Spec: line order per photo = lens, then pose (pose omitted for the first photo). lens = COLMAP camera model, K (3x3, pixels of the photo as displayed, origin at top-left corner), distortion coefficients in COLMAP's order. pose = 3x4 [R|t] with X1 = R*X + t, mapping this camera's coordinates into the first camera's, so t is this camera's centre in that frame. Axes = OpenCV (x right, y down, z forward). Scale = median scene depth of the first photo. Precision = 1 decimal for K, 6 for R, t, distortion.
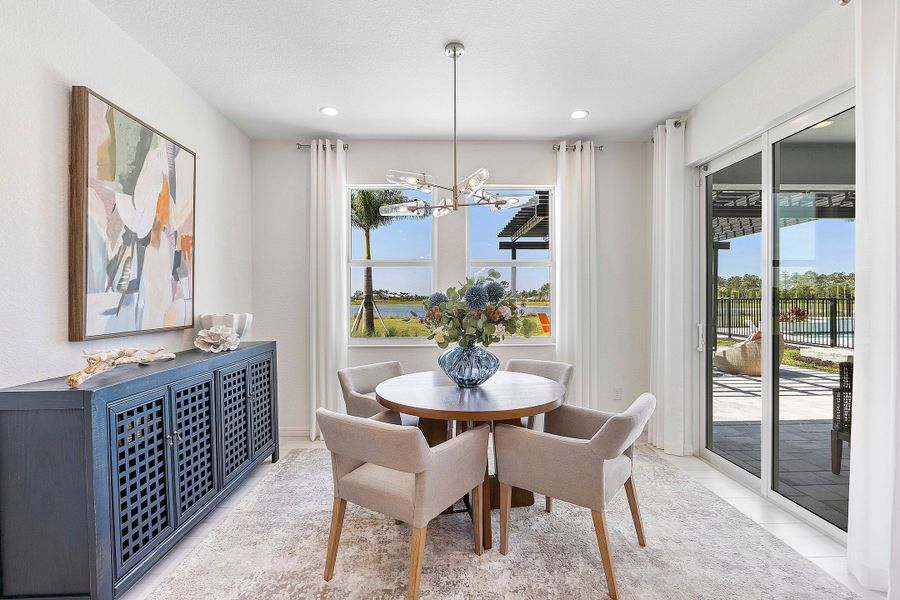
lens RADIAL K [[412.1, 0, 448.5], [0, 412.1, 302.8], [0, 0, 1]] dist [-0.004992, -0.000023]
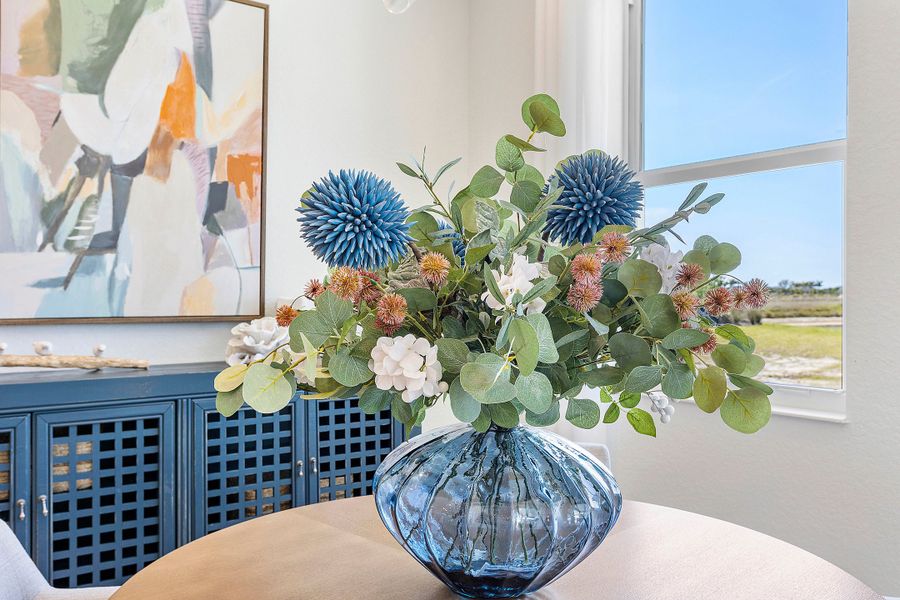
lens RADIAL K [[745.4, 0, 449.2], [0, 745.4, 293.6], [0, 0, 1]] dist [-0.003935, -0.000726]
pose [[0.573052, 0.008603, -0.819474, 0.413557], [-0.015517, 0.999880, -0.000354, 0.025800], [0.819372, 0.012919, 0.573116, 0.749230]]
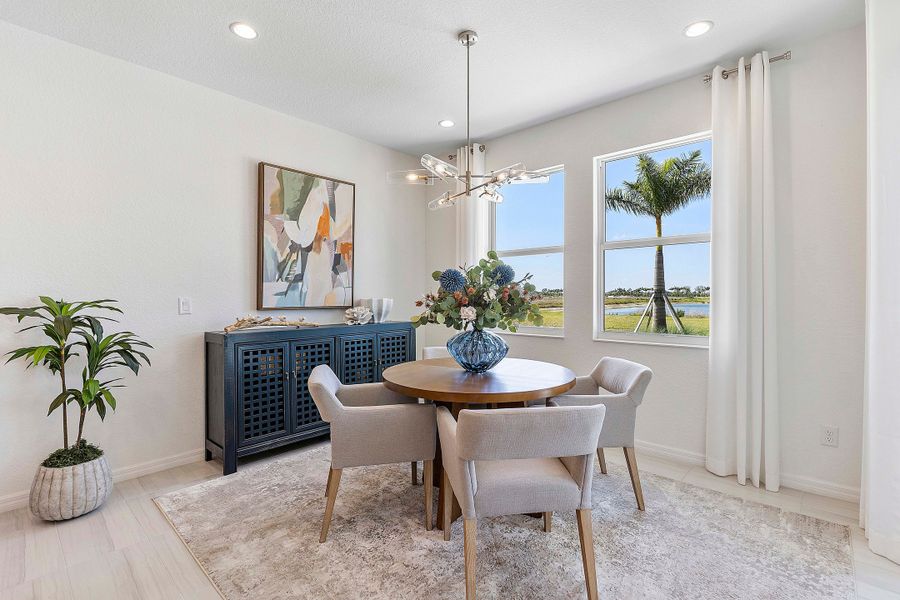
lens RADIAL K [[412.1, 0, 448.6], [0, 412.1, 296.7], [0, 0, 1]] dist [-0.004992, -0.000023]
pose [[0.719733, 0.005749, -0.694227, 0.709914], [-0.009487, 0.999954, -0.001554, 0.026205], [0.694186, 0.007704, 0.719755, 0.250230]]
